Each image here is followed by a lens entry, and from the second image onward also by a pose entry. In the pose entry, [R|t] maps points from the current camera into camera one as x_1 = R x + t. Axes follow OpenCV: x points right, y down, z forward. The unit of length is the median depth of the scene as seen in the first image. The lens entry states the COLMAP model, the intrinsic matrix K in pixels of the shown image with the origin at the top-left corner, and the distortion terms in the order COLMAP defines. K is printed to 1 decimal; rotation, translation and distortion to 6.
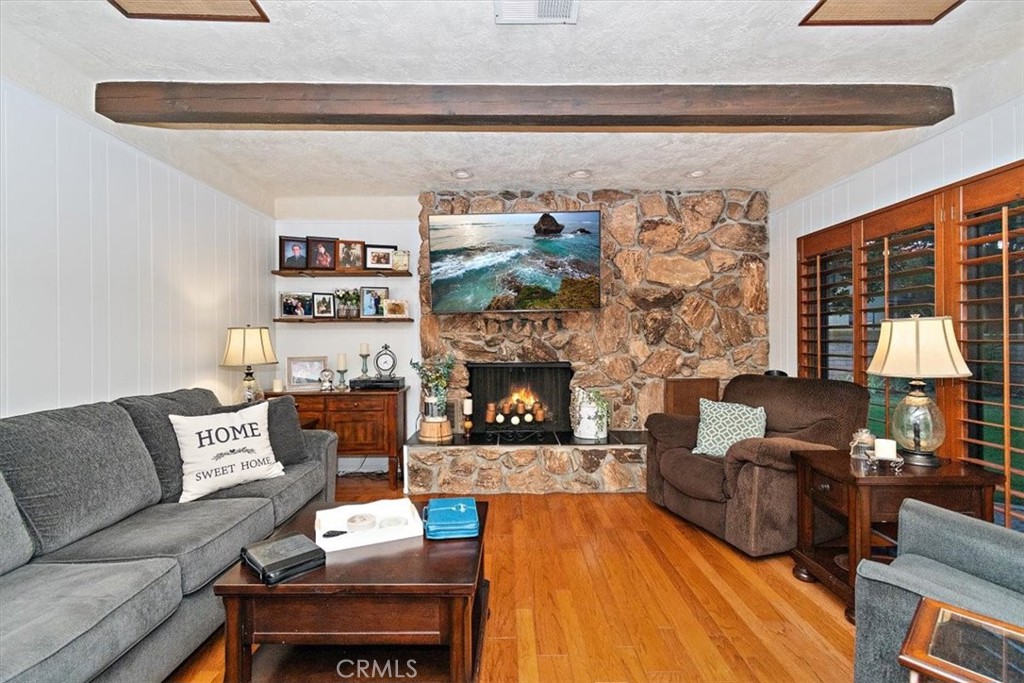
lens RADIAL K [[454.1, 0, 508.9], [0, 454.1, 341.4], [0, 0, 1]] dist [0.001147, 0.000397]
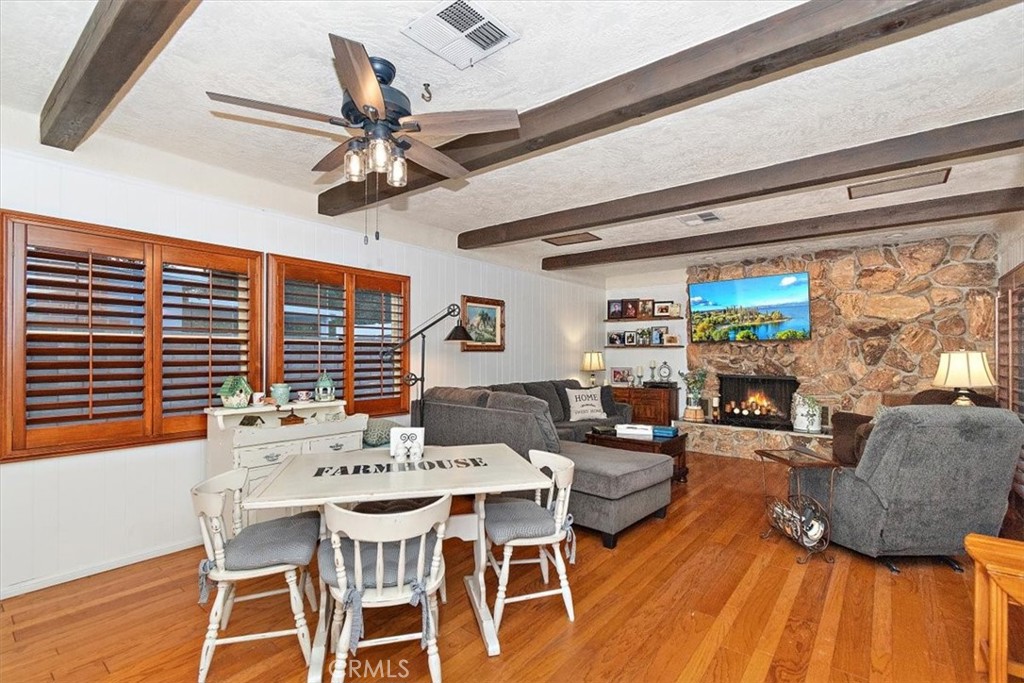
lens RADIAL K [[470.2, 0, 510.1], [0, 470.2, 352.1], [0, 0, 1]] dist [-0.000312, -0.000477]
pose [[0.775946, 0.005136, -0.630778, 0.367290], [-0.010985, 0.999925, -0.005372, -0.011319], [0.630703, 0.011097, 0.775945, -0.681013]]
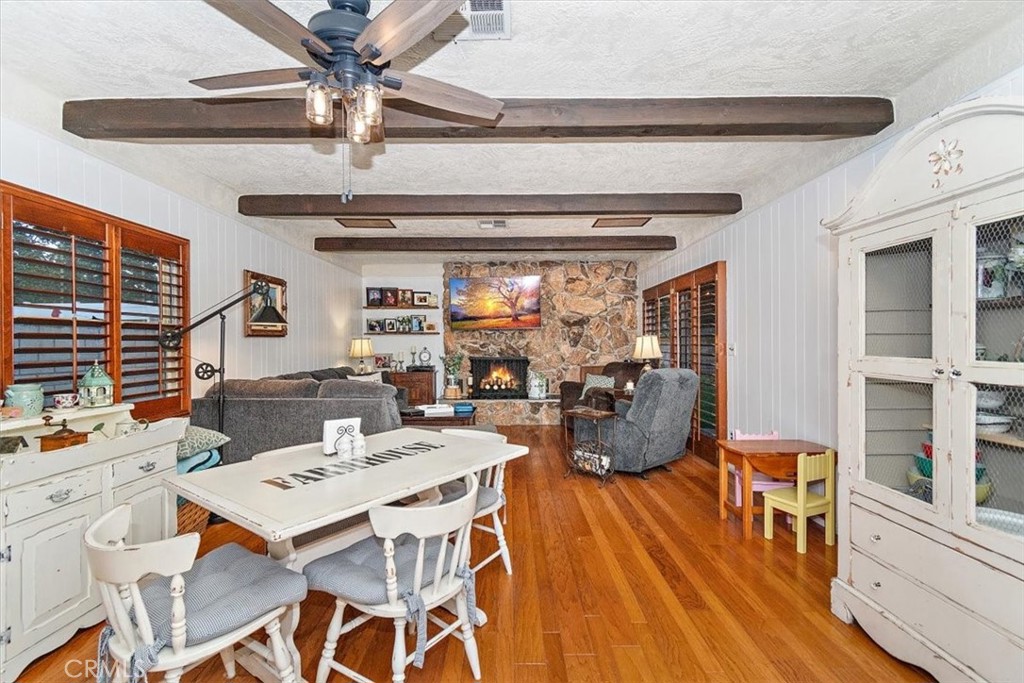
lens RADIAL K [[454.1, 0, 508.9], [0, 454.1, 341.4], [0, 0, 1]] dist [0.001147, 0.000397]
pose [[0.999979, -0.001809, -0.006205, 0.074403], [0.001751, 0.999955, -0.009308, 0.002096], [0.006222, 0.009297, 0.999937, -0.800111]]
